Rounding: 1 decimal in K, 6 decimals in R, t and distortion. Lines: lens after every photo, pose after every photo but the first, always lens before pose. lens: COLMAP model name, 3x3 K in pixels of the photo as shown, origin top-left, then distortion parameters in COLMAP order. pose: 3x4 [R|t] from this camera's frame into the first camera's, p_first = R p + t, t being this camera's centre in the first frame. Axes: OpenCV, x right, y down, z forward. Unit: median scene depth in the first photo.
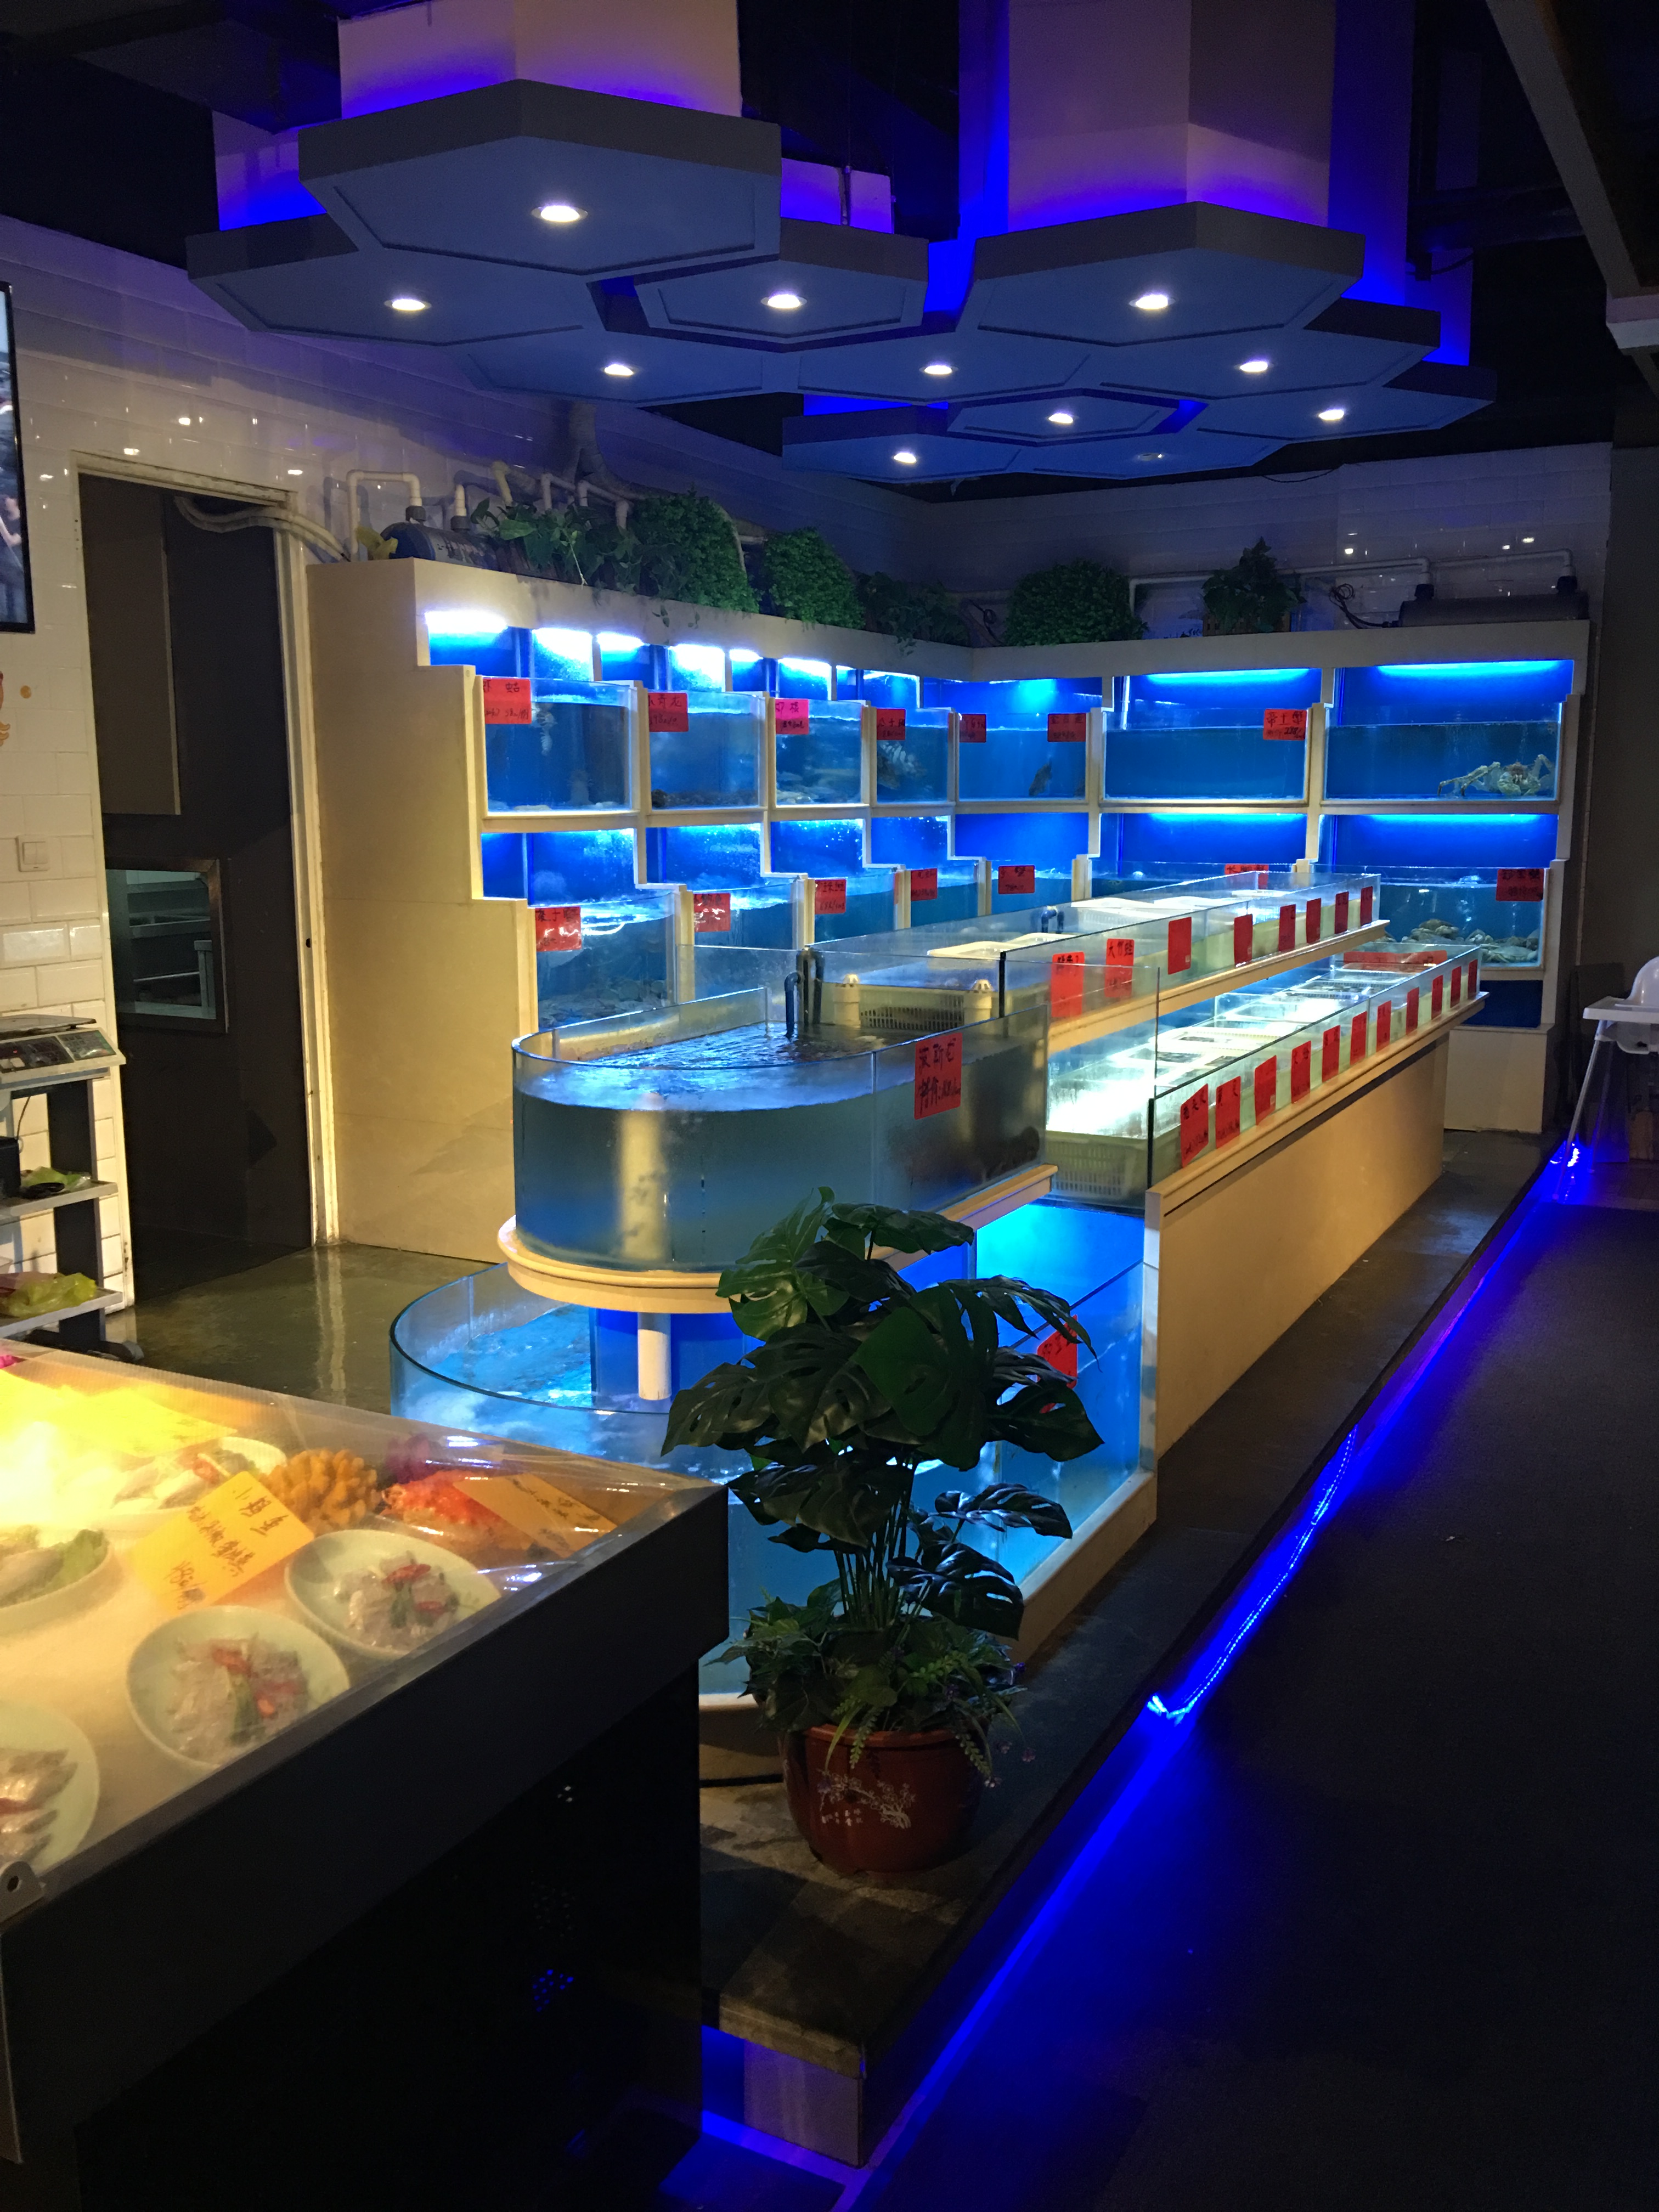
lens RADIAL K [[1853.1, 0, 829.5], [0, 1853.1, 1106.0], [0, 0, 1]] dist [0.099589, -0.161837]
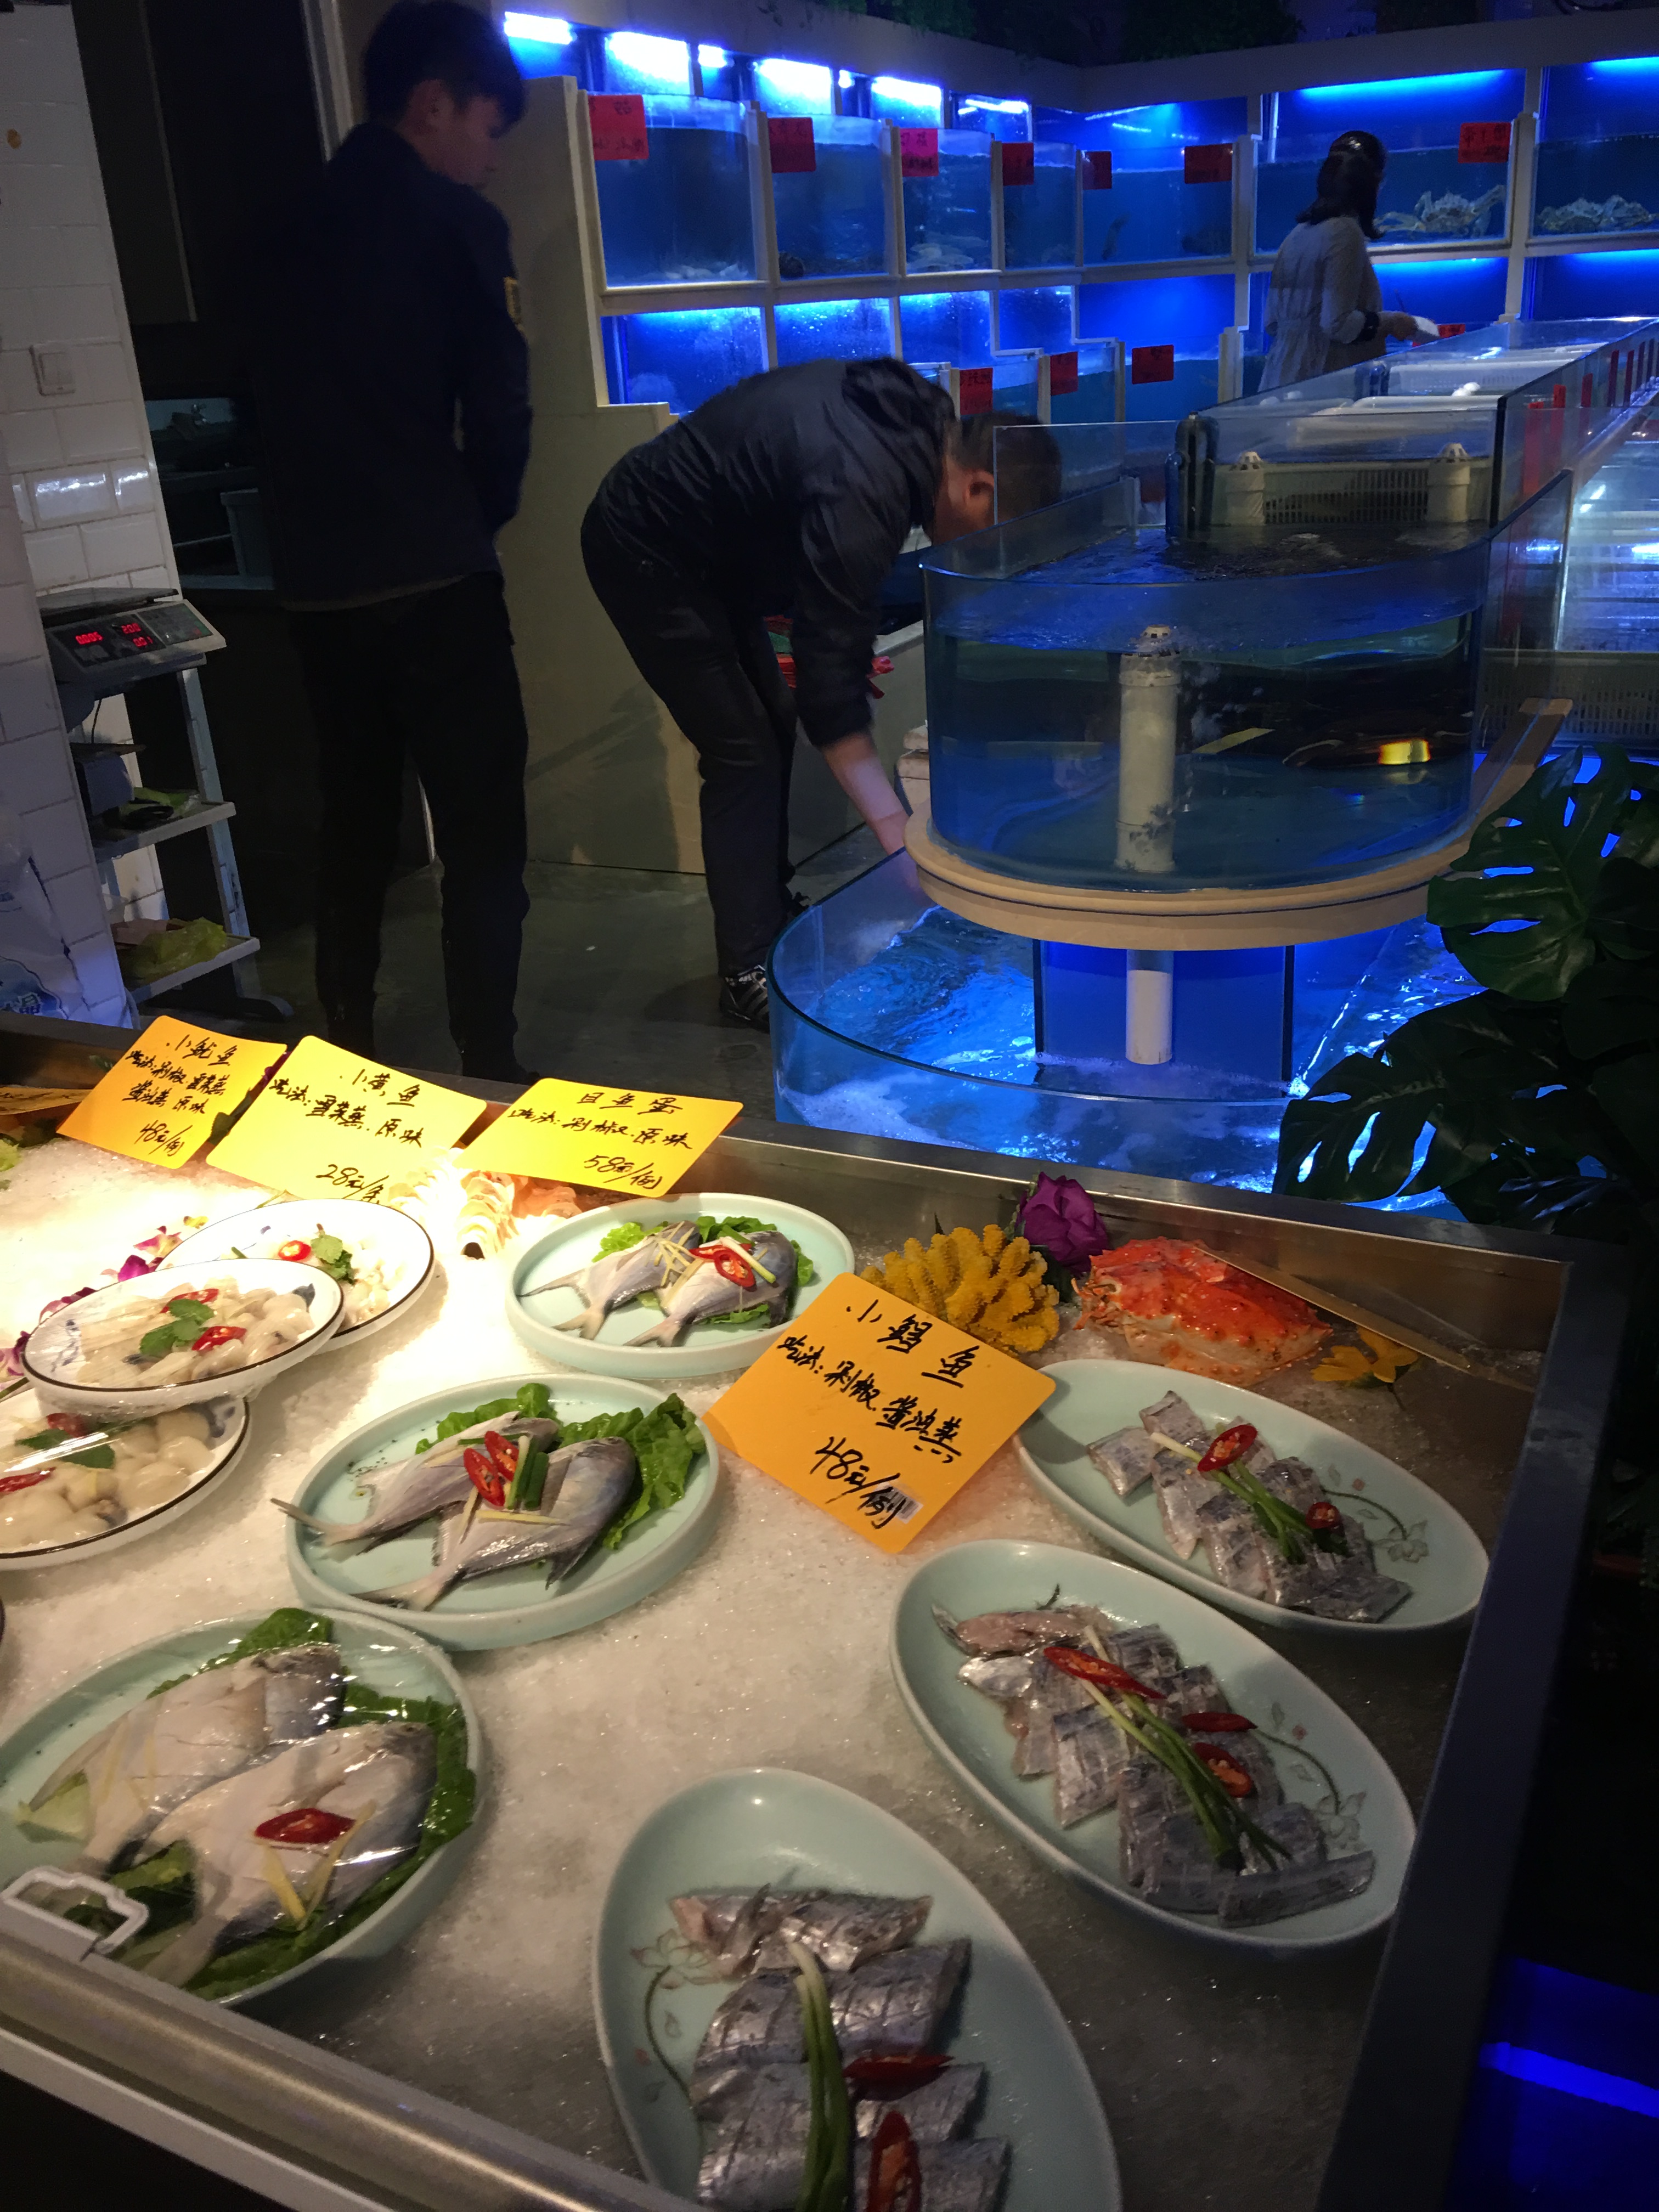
lens RADIAL K [[1853.1, 0, 829.5], [0, 1853.1, 1106.0], [0, 0, 1]] dist [0.099589, -0.161837]
pose [[0.997541, -0.067692, 0.018179, -0.143621], [0.061733, 0.971348, 0.229502, -0.000383], [-0.033194, -0.227815, 0.973138, 0.180177]]
